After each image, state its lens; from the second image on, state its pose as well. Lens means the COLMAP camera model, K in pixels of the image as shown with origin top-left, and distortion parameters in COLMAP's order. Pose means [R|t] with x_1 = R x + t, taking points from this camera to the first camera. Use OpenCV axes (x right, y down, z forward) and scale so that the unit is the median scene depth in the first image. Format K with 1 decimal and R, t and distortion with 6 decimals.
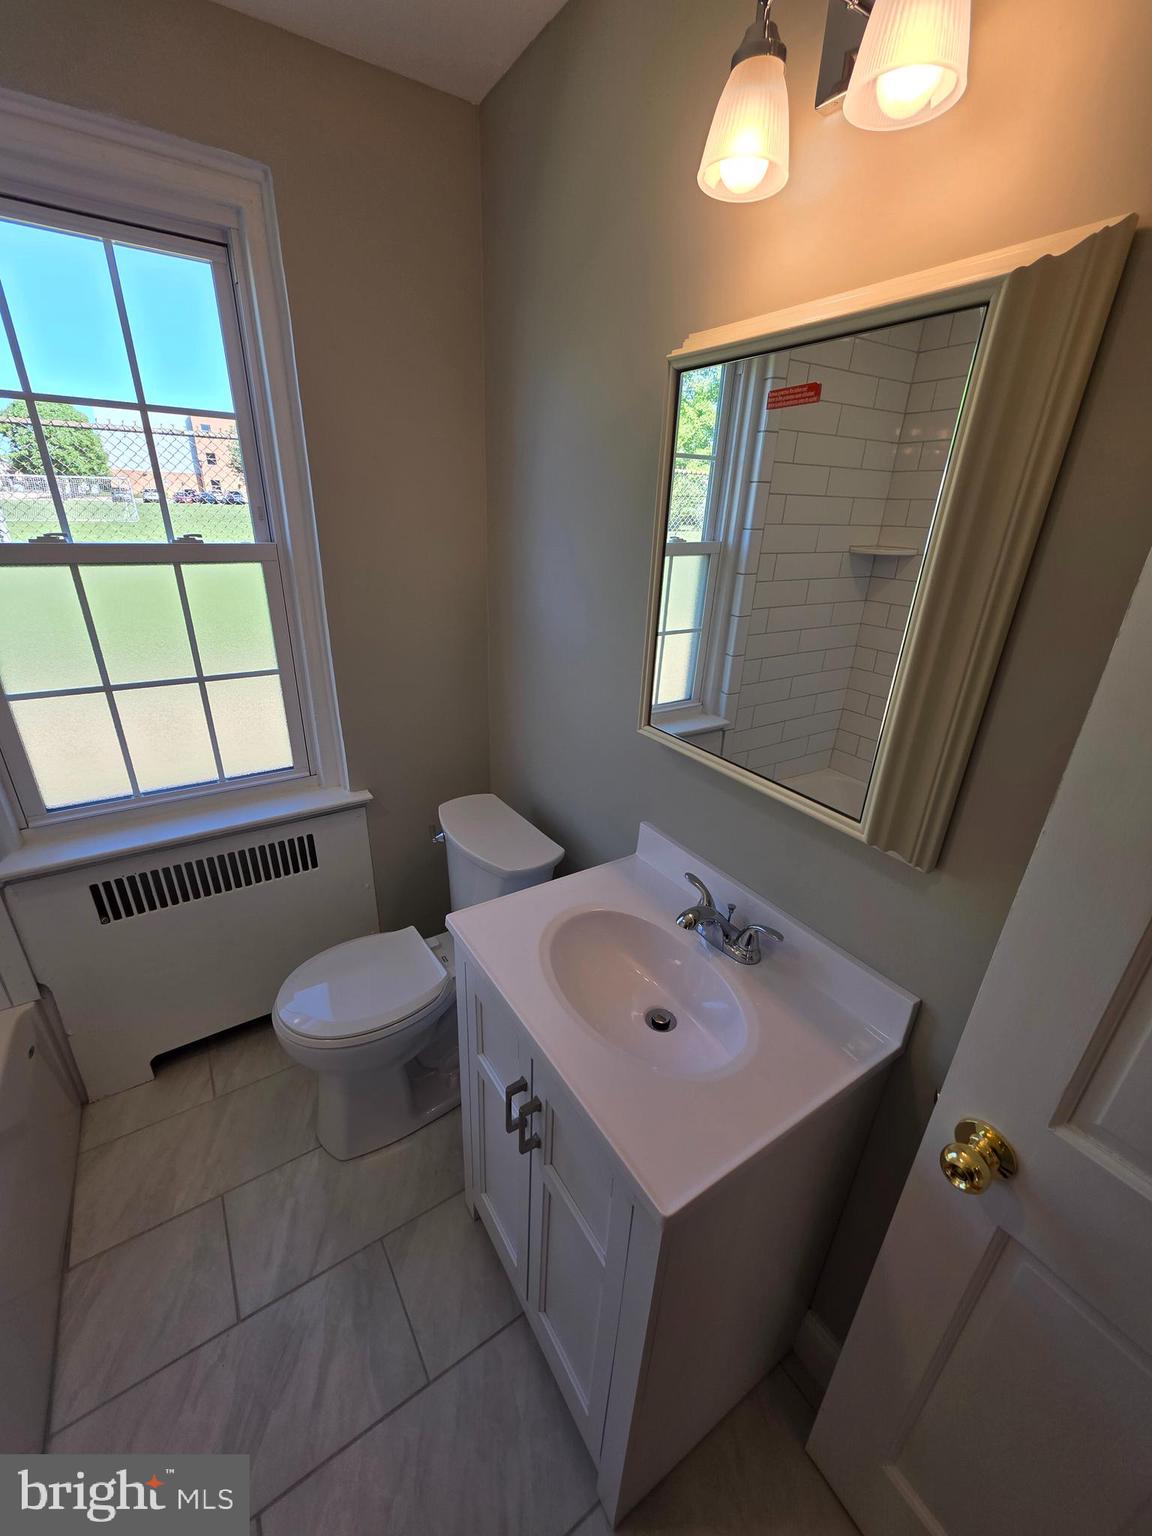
lens RADIAL K [[607.6, 0, 574.9], [0, 607.6, 768.7], [0, 0, 1]] dist [-0.003970, 0.000502]
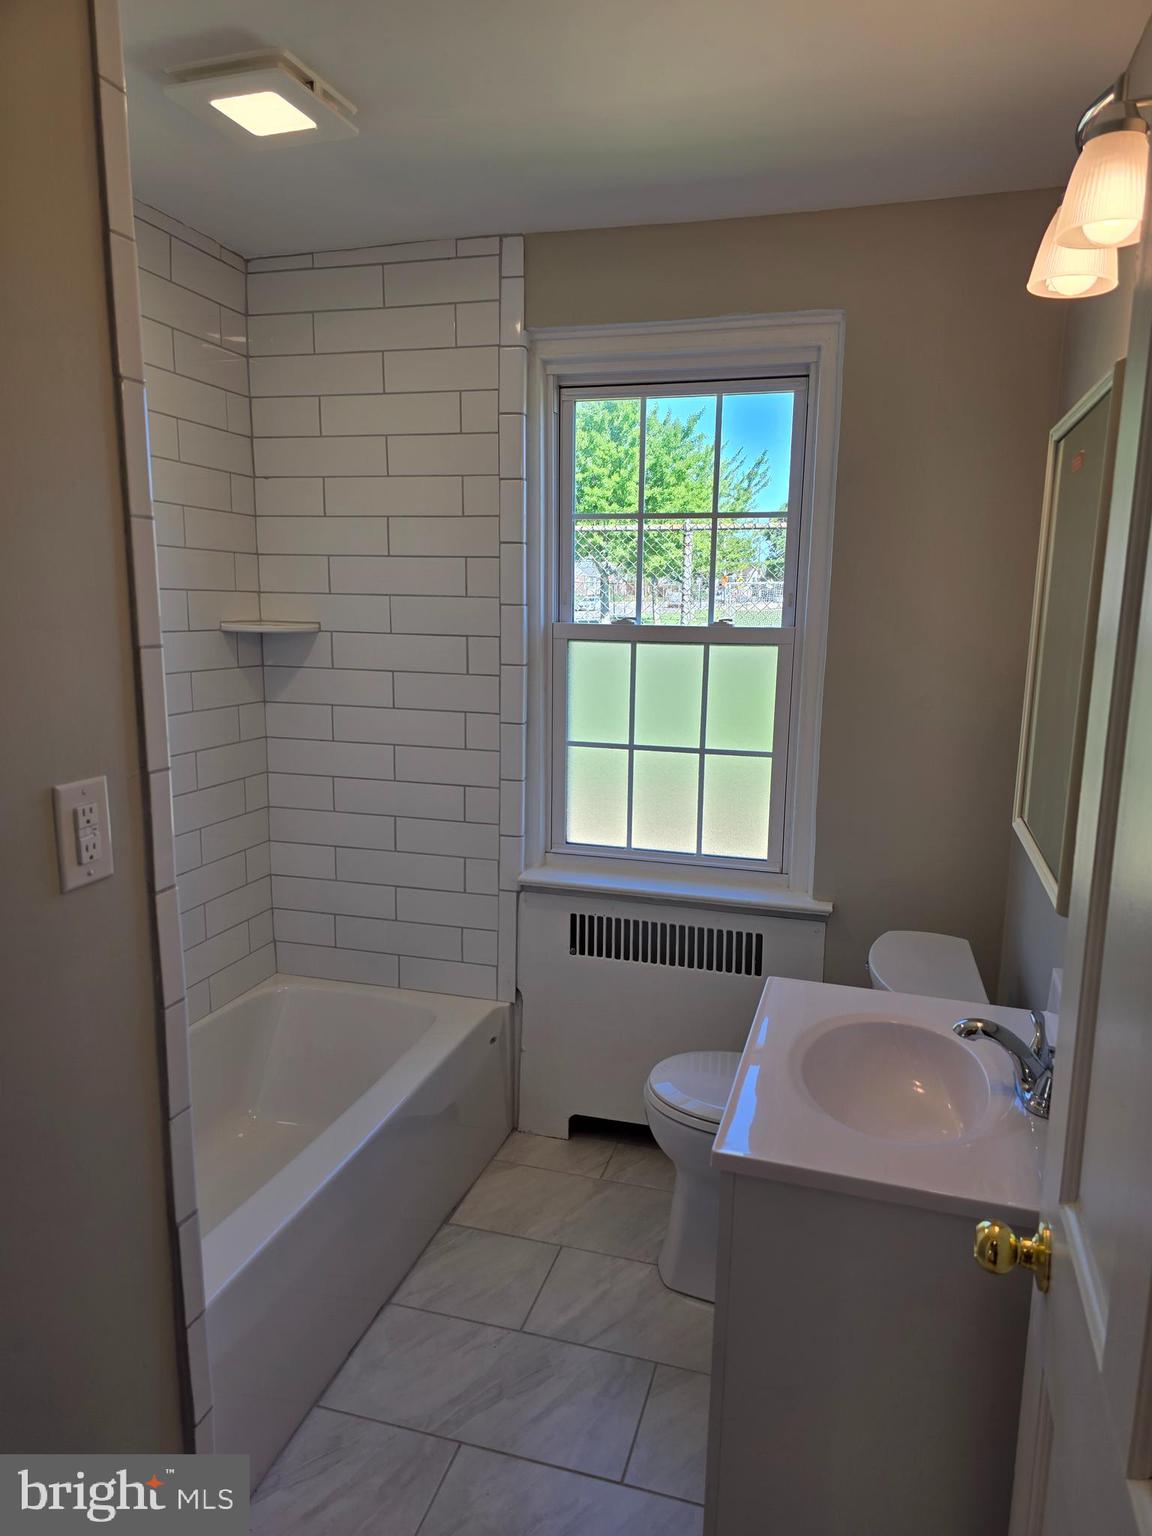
lens RADIAL K [[1026.3, 0, 575.2], [0, 1026.3, 773.2], [0, 0, 1]] dist [0.038915, -0.024559]
pose [[0.642224, 0.107279, -0.758972, 0.623921], [-0.296082, 0.948027, -0.116536, 0.170218], [0.707024, 0.299560, 0.640609, -0.286985]]
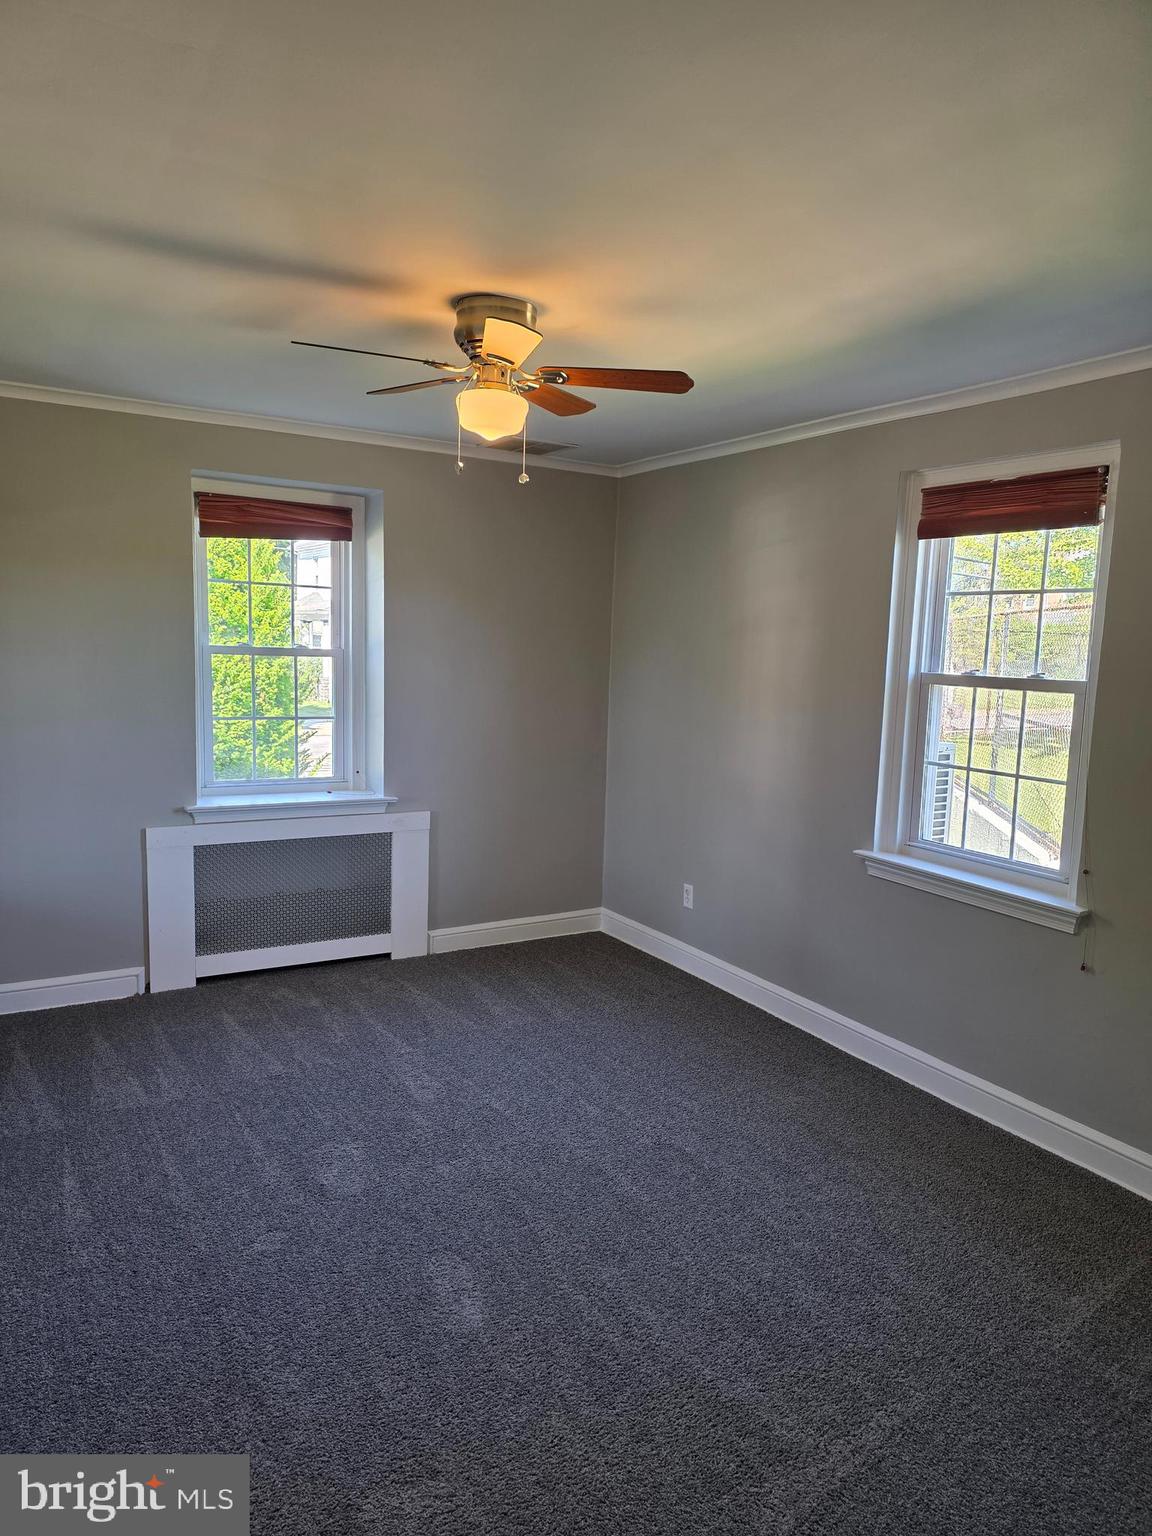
lens RADIAL K [[1026.3, 0, 579.7], [0, 1026.3, 768.6], [0, 0, 1]] dist [0.038915, -0.024559]
pose [[-0.035875, 0.099119, -0.994429, 1.700094], [-0.417327, 0.902667, 0.105028, -0.004037], [0.908048, 0.418770, 0.008982, 0.142004]]
